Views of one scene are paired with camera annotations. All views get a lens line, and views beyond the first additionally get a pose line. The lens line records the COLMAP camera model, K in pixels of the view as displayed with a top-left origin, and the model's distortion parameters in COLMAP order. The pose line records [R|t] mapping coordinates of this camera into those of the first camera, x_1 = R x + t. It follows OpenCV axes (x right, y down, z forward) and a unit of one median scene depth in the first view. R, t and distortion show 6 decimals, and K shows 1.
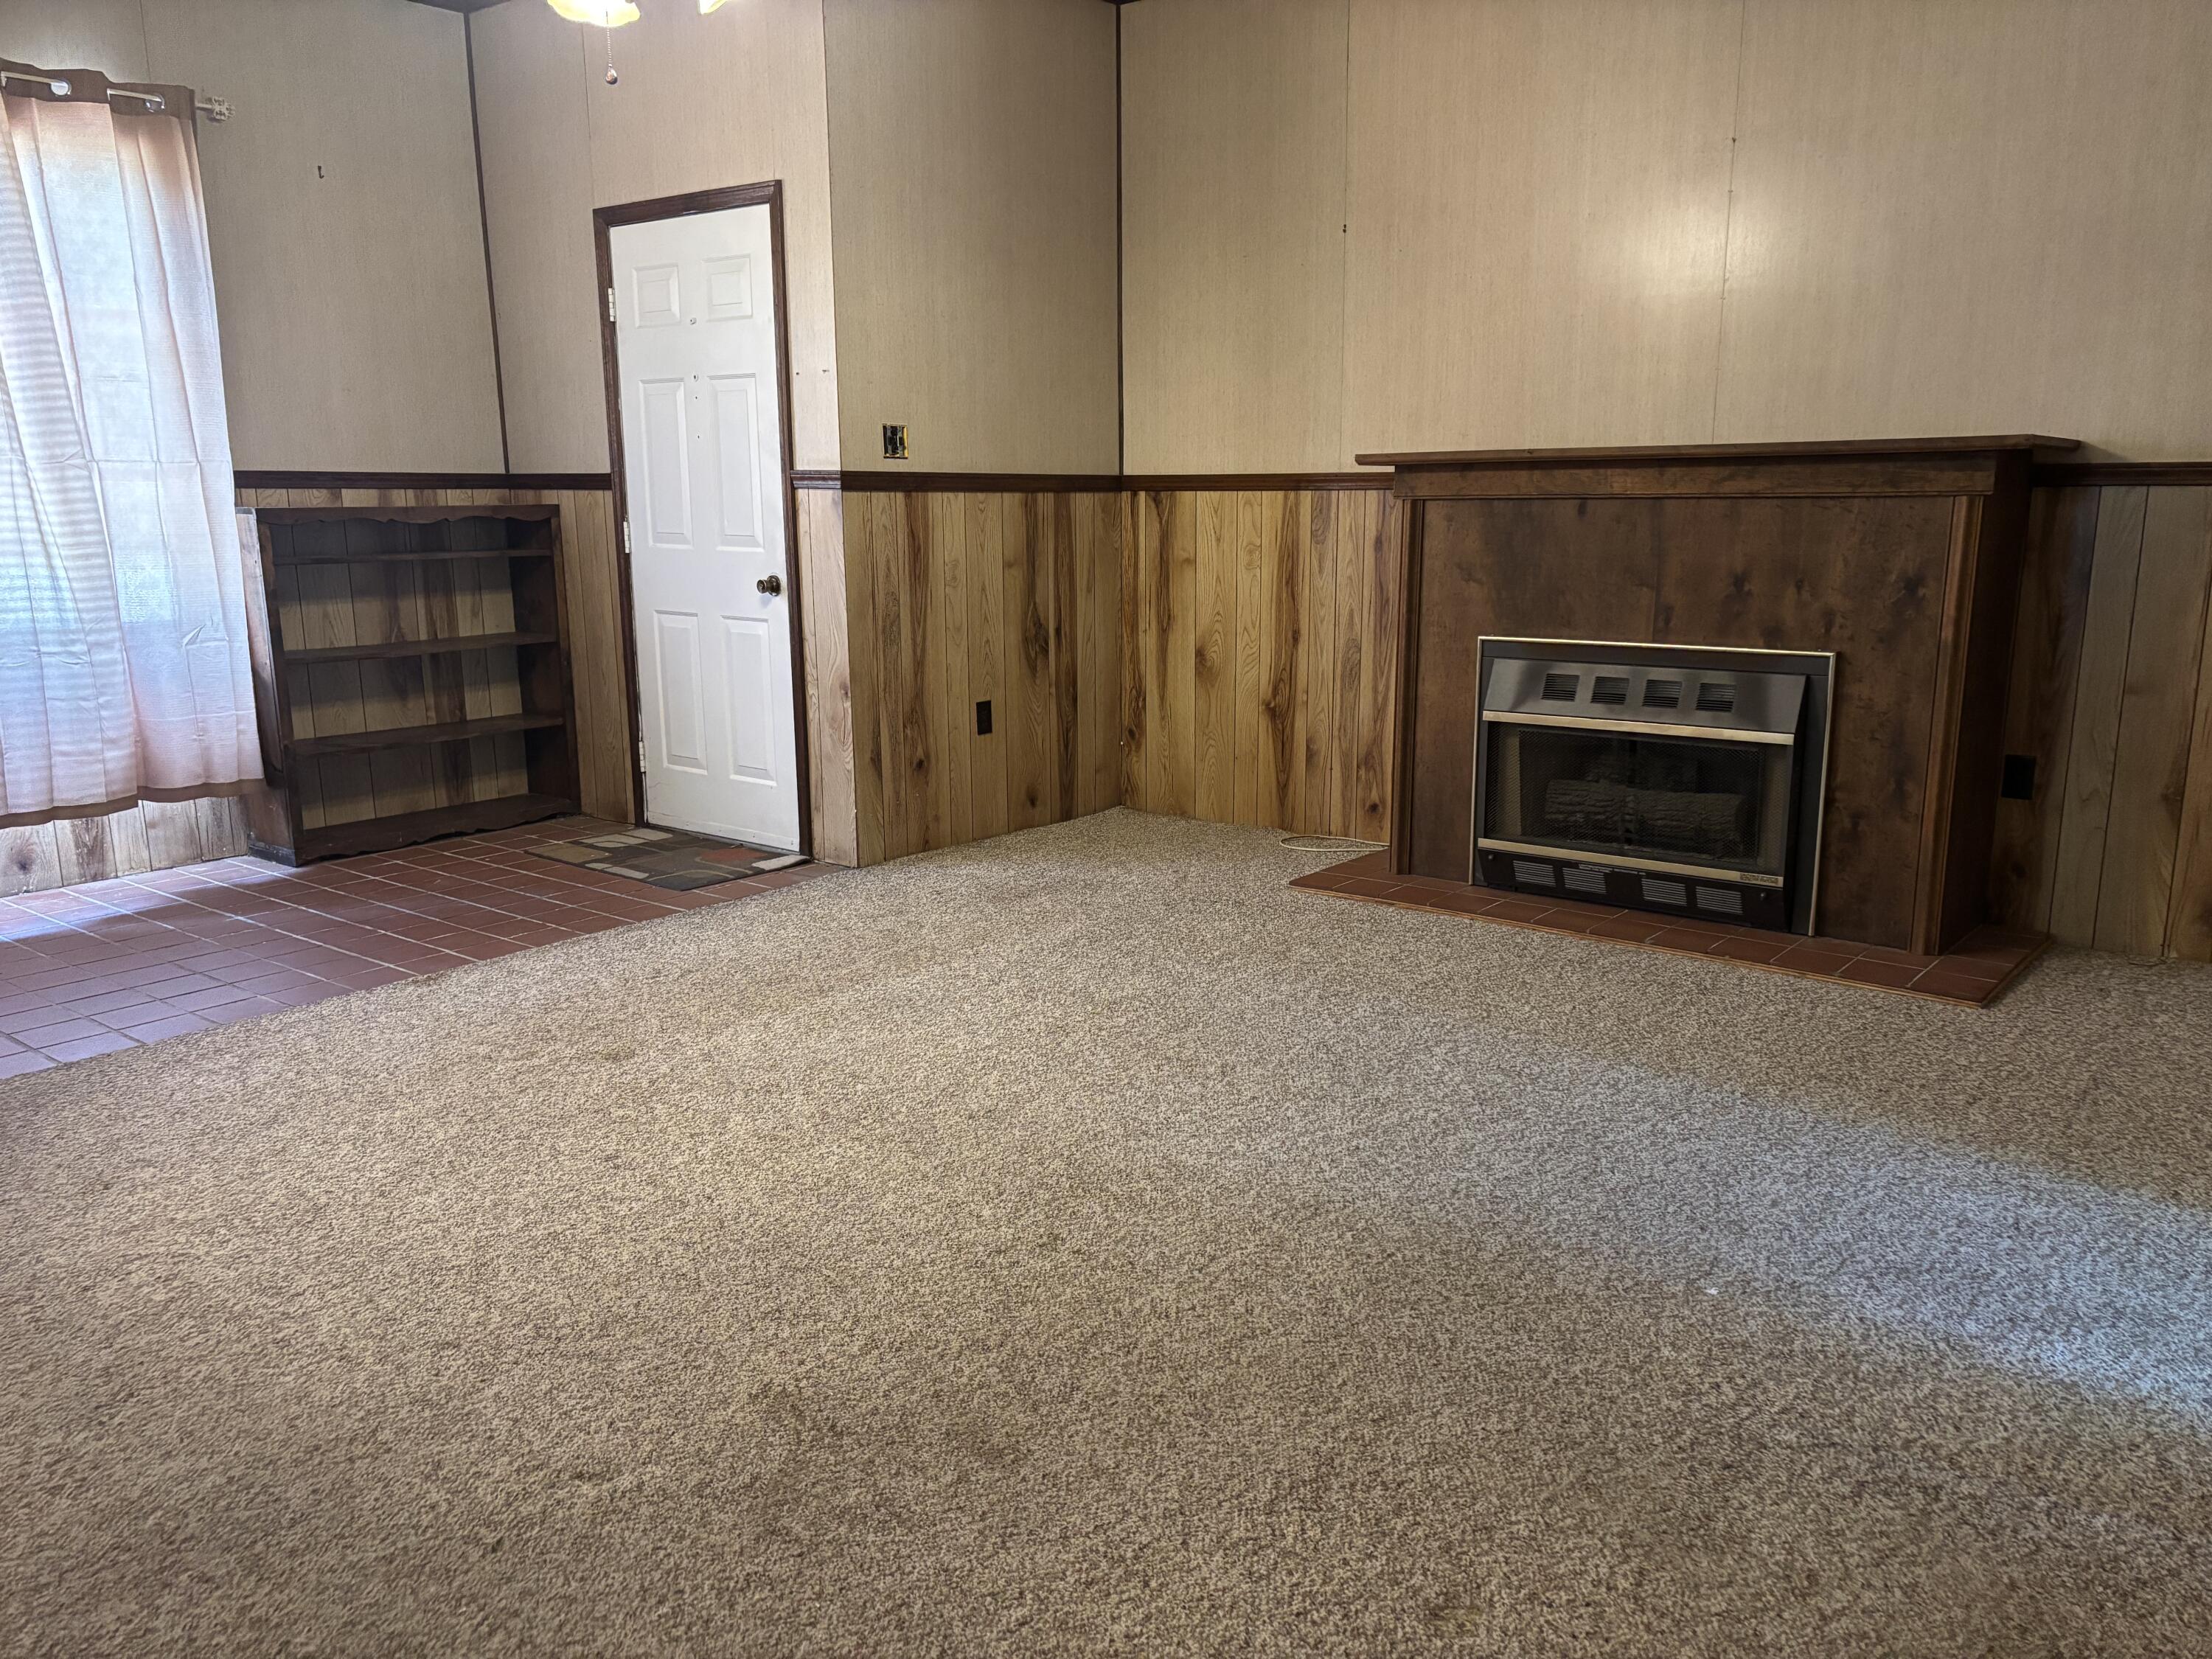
lens RADIAL K [[1724.7, 0, 1106.0], [0, 1724.7, 829.5], [0, 0, 1]] dist [0.049783, -0.054305]
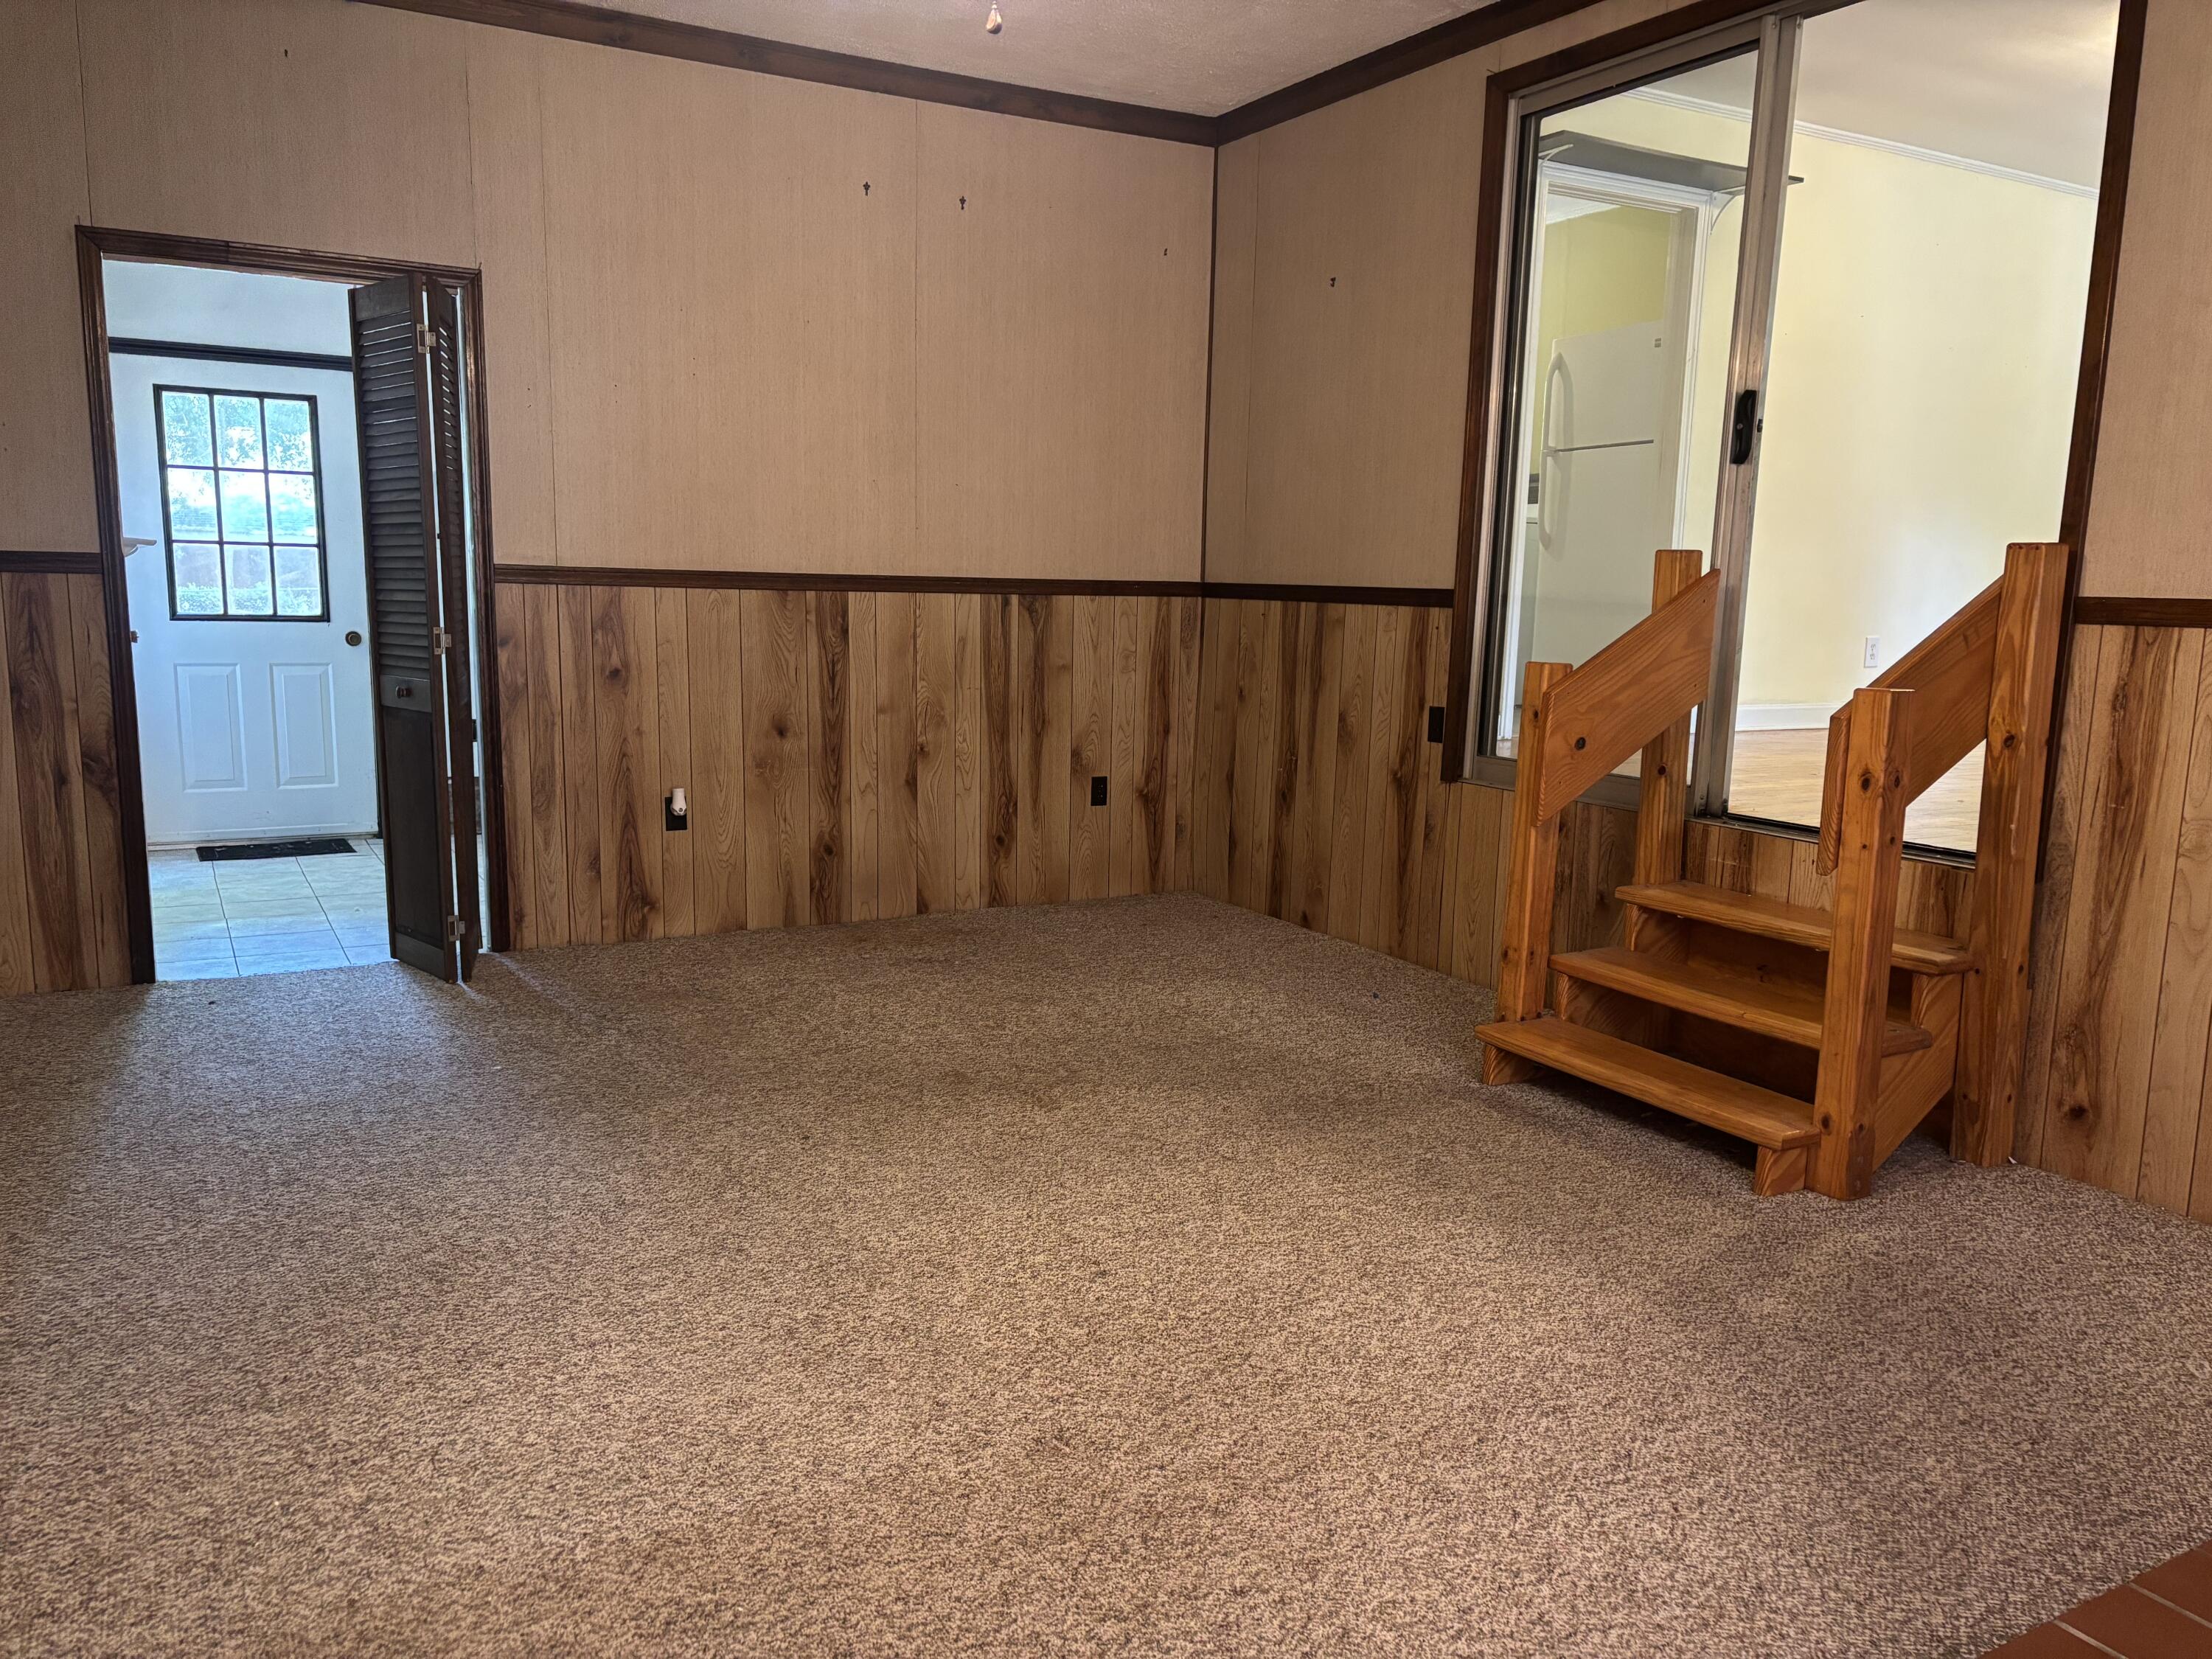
lens RADIAL K [[1663.9, 0, 1109.0], [0, 1663.9, 823.9], [0, 0, 1]] dist [0.060756, -0.062432]
pose [[-0.935752, -0.061963, 0.347174, -0.655692], [0.059881, 0.942231, 0.329568, -0.396007], [-0.347539, 0.329183, -0.877984, 1.897347]]
